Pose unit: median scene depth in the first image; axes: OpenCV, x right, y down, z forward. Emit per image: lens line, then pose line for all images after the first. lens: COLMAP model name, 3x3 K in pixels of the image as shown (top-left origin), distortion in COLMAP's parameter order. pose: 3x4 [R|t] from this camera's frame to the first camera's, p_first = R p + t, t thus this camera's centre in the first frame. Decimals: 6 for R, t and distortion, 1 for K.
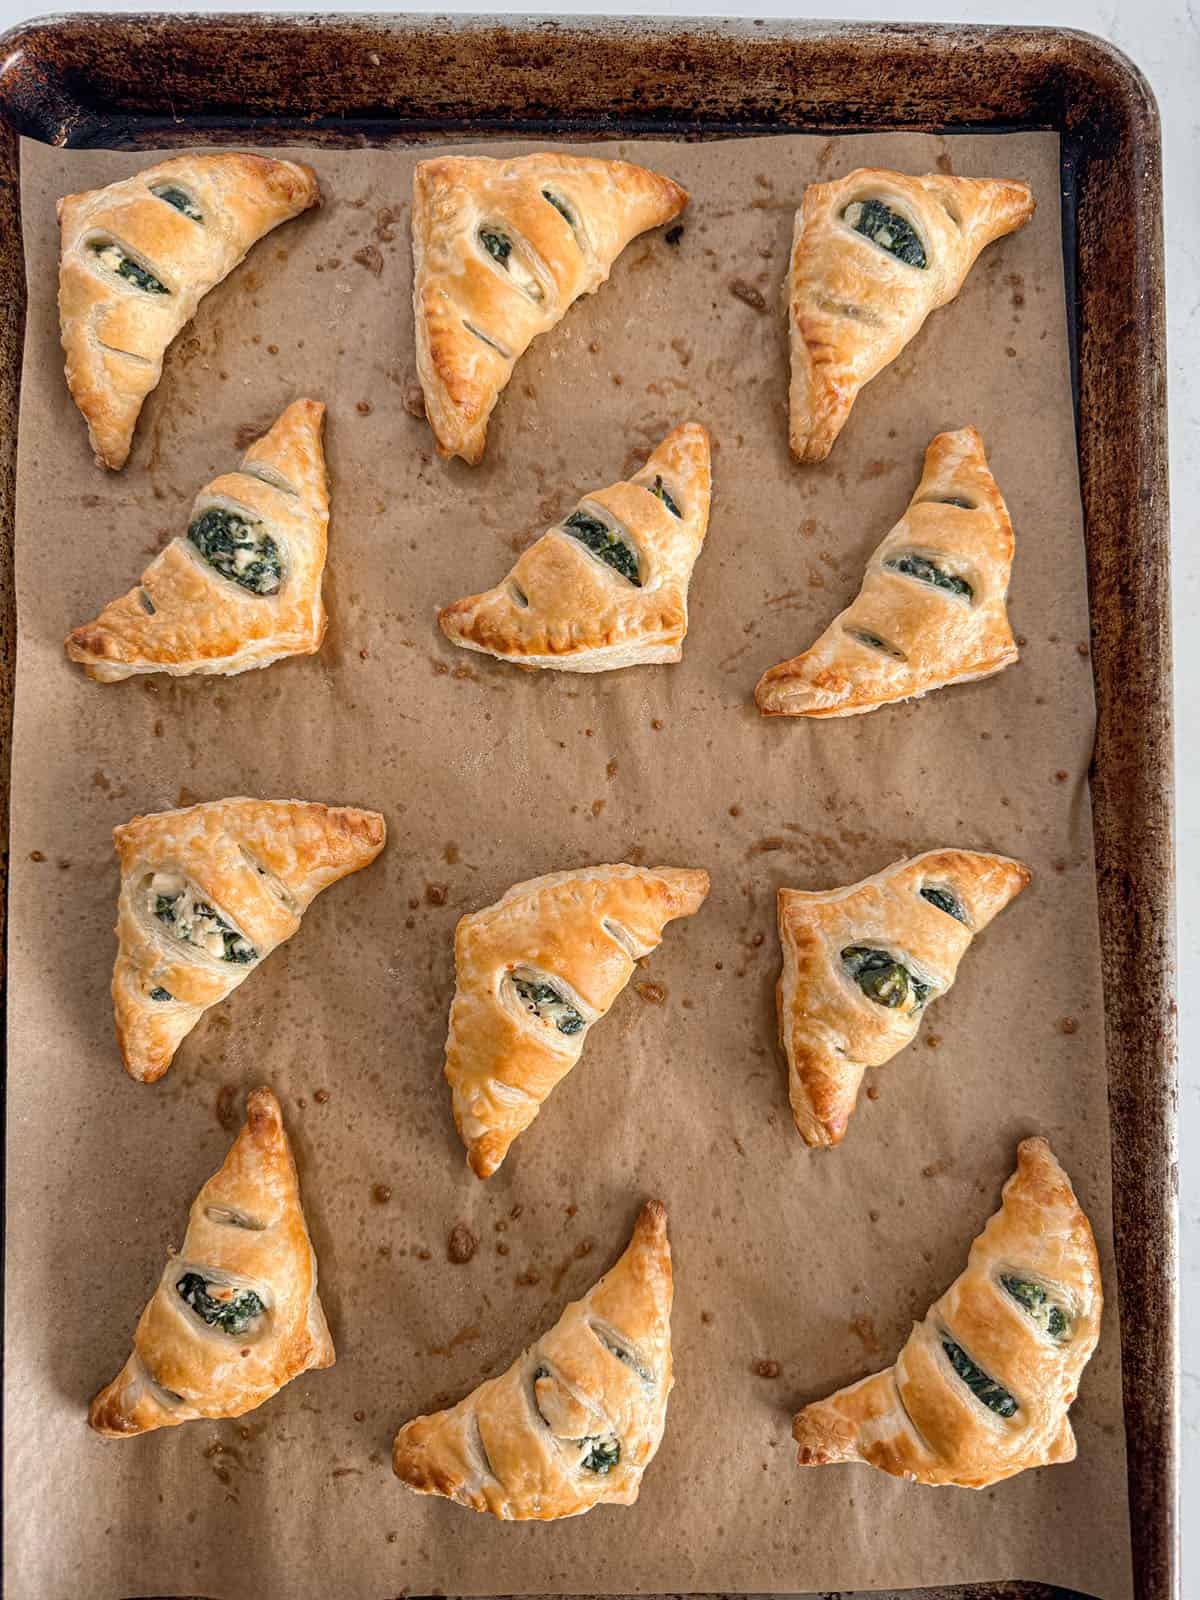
lens RADIAL K [[1111.8, 0, 600.0], [0, 1111.8, 800.0], [0, 0, 1]] dist [0.080019, -0.000803]
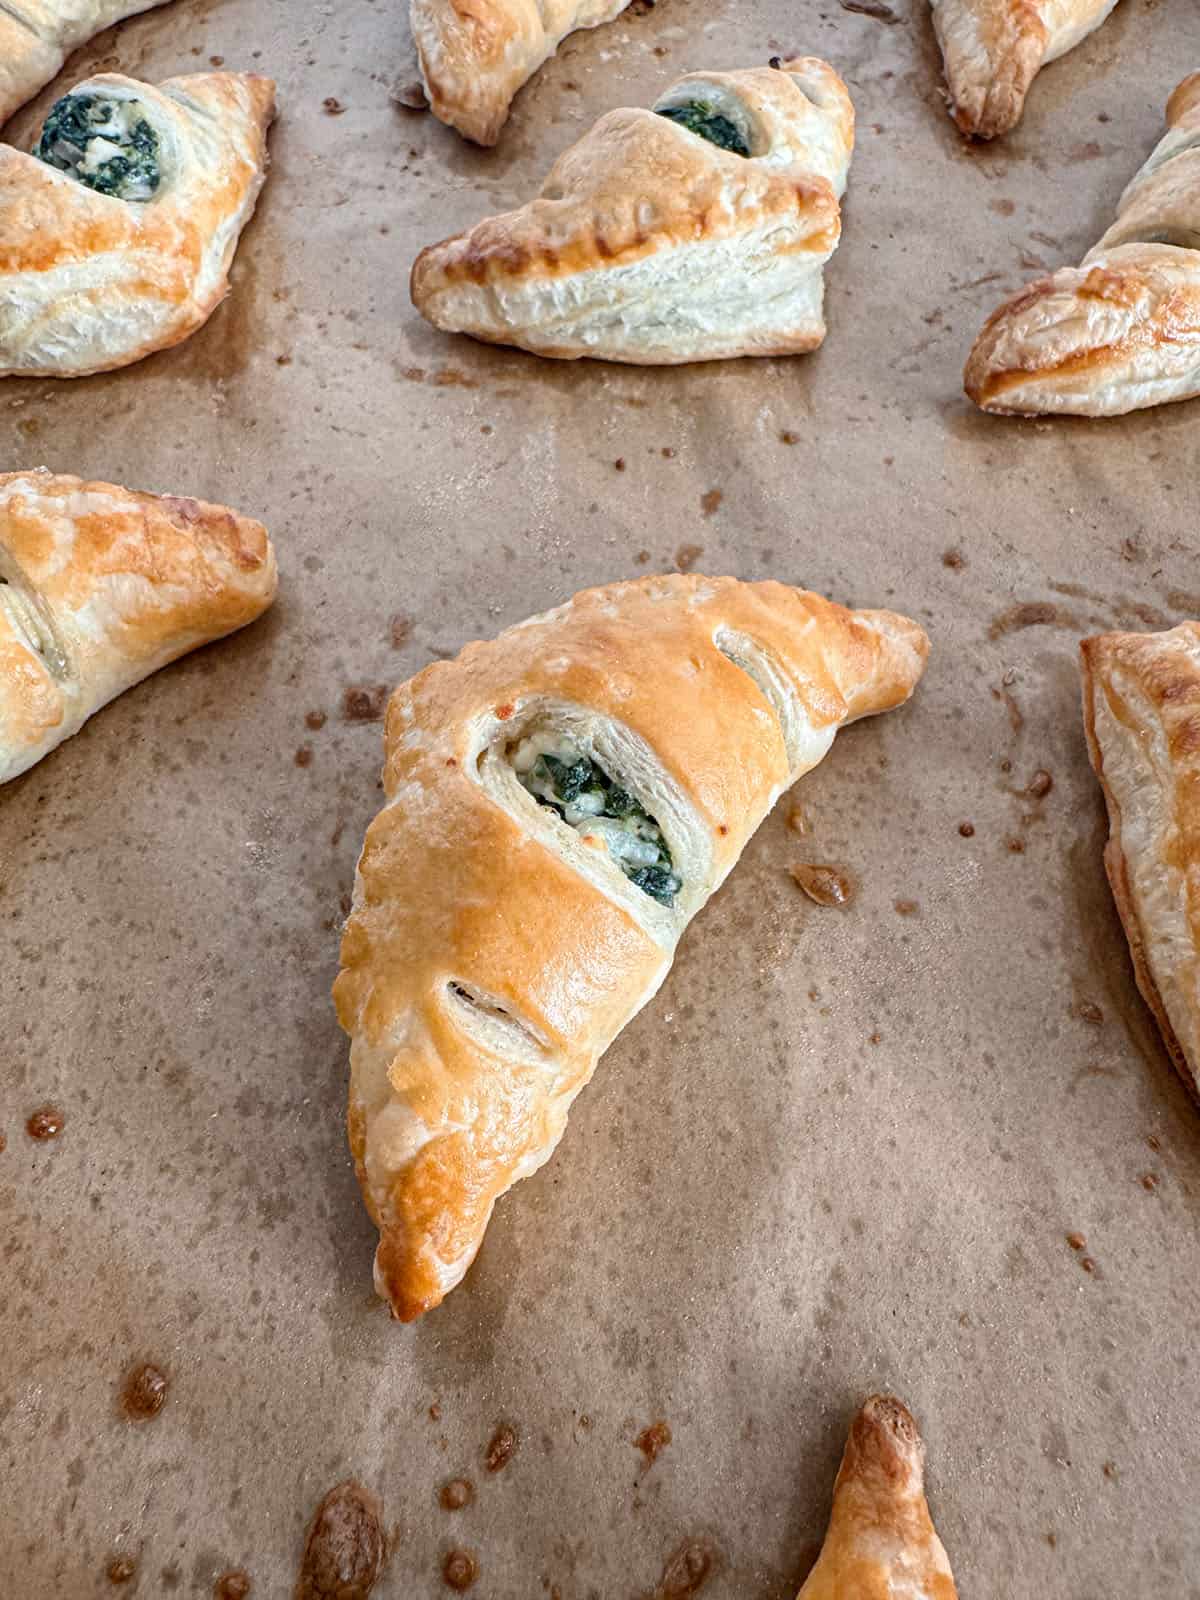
lens RADIAL K [[1143.5, 0, 609.9], [0, 1143.5, 707.3], [0, 0, 1]] dist [-0.039281, 0.049690]
pose [[0.999782, -0.008584, -0.019040, -0.029775], [-0.000618, 0.899081, -0.437781, 0.310887], [0.020876, 0.437698, 0.898880, 0.562750]]
